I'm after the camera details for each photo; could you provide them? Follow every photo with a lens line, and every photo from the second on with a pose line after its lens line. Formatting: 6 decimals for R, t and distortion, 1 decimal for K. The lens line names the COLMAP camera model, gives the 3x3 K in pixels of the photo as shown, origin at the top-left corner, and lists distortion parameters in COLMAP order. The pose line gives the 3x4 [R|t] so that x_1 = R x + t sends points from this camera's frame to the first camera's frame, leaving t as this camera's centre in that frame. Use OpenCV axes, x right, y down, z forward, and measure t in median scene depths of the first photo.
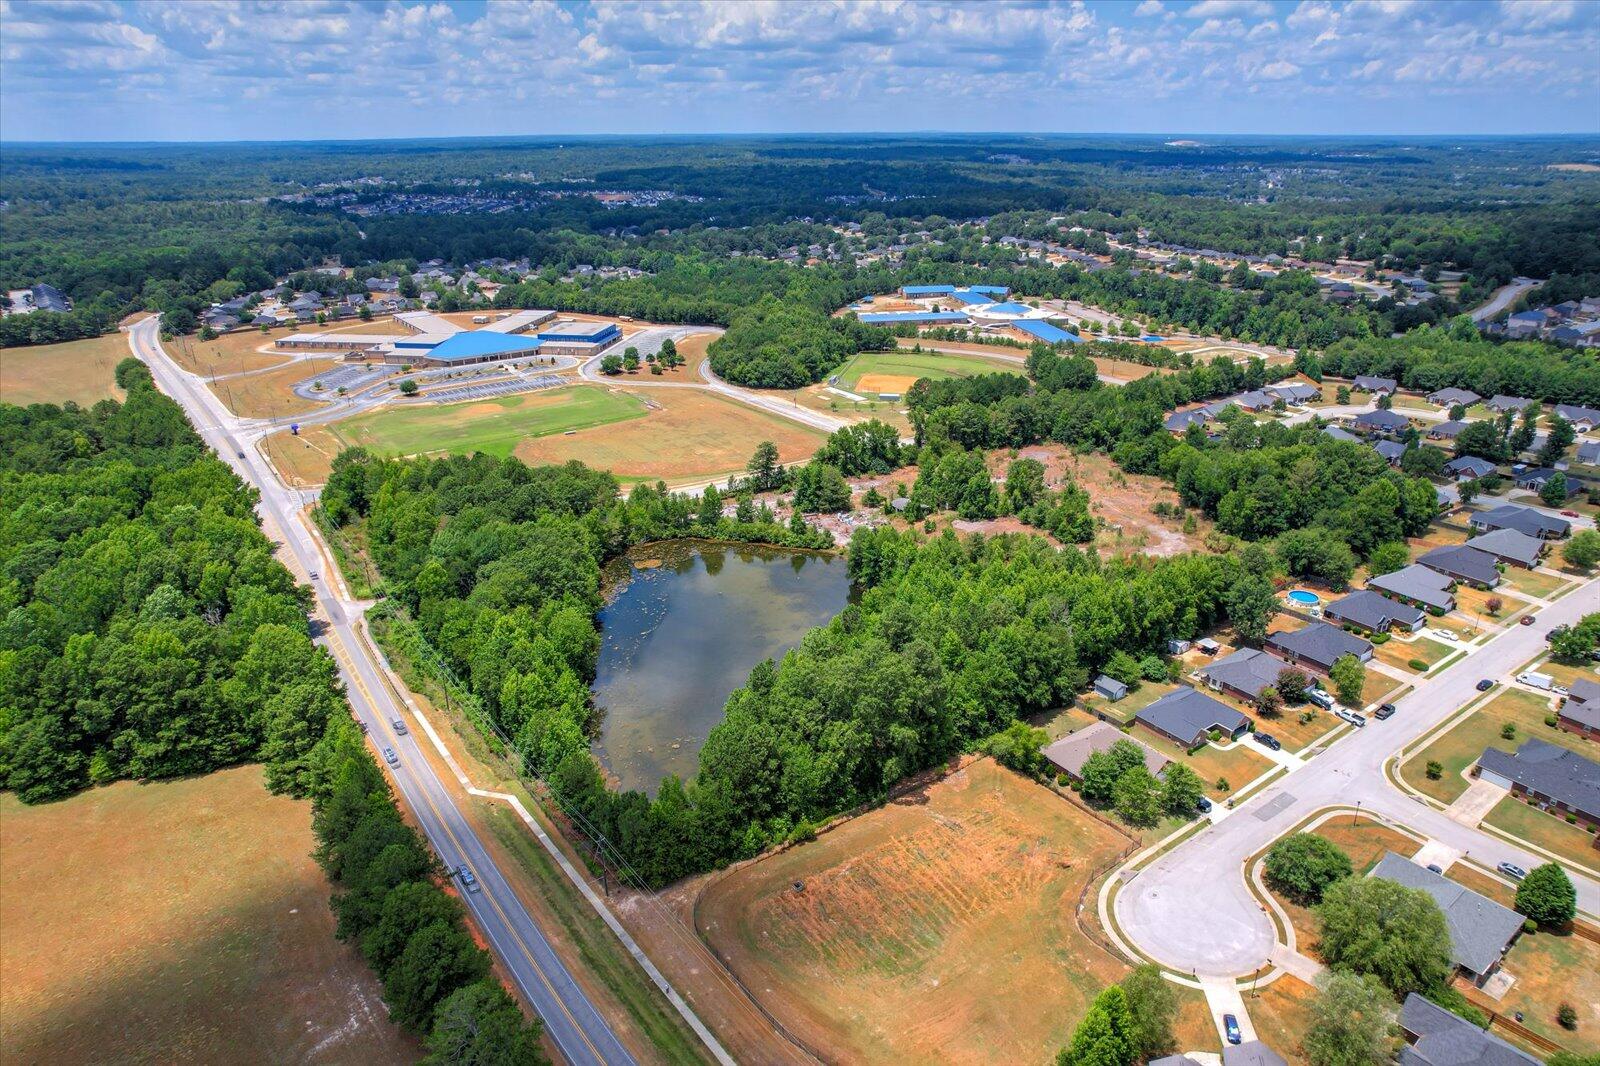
lens RADIAL K [[1023.9, 0, 802.8], [0, 1023.9, 544.6], [0, 0, 1]] dist [-0.077289, 0.071181]
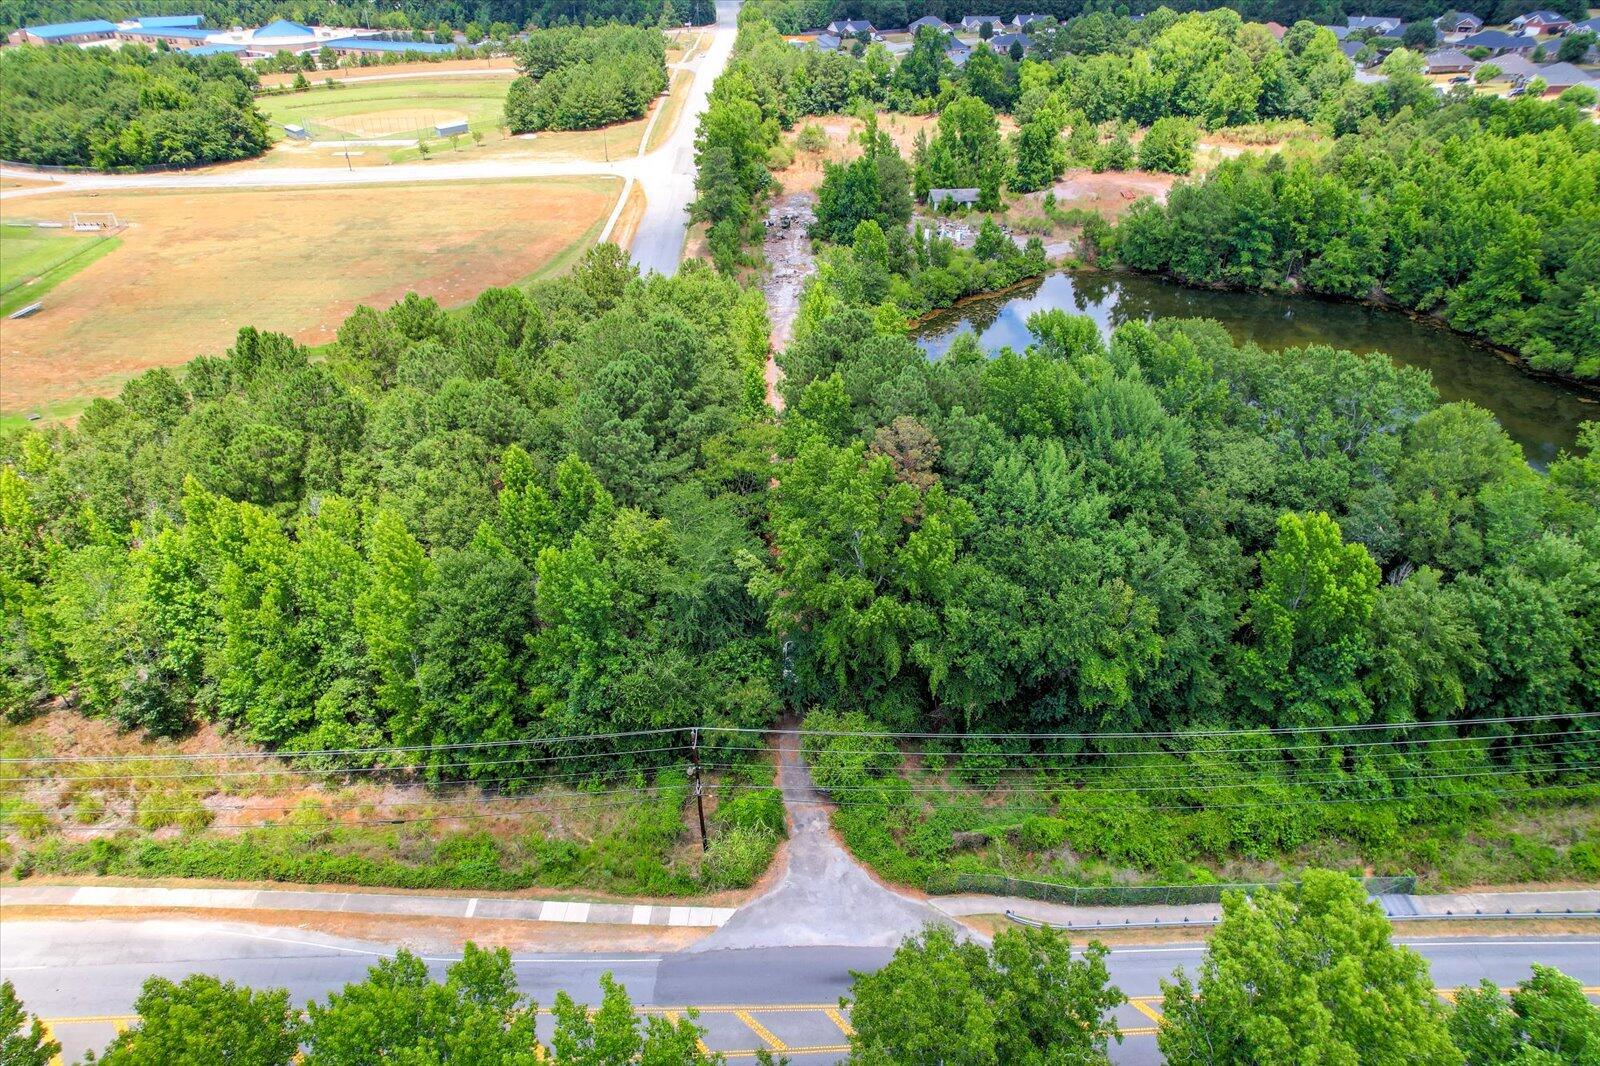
lens RADIAL K [[1023.9, 0, 801.6], [0, 1023.9, 535.1], [0, 0, 1]] dist [-0.077289, 0.071181]
pose [[0.546678, -0.447696, 0.707610, -0.361678], [0.315855, 0.892893, 0.320901, -0.061828], [-0.775486, 0.048073, 0.629532, 0.526722]]
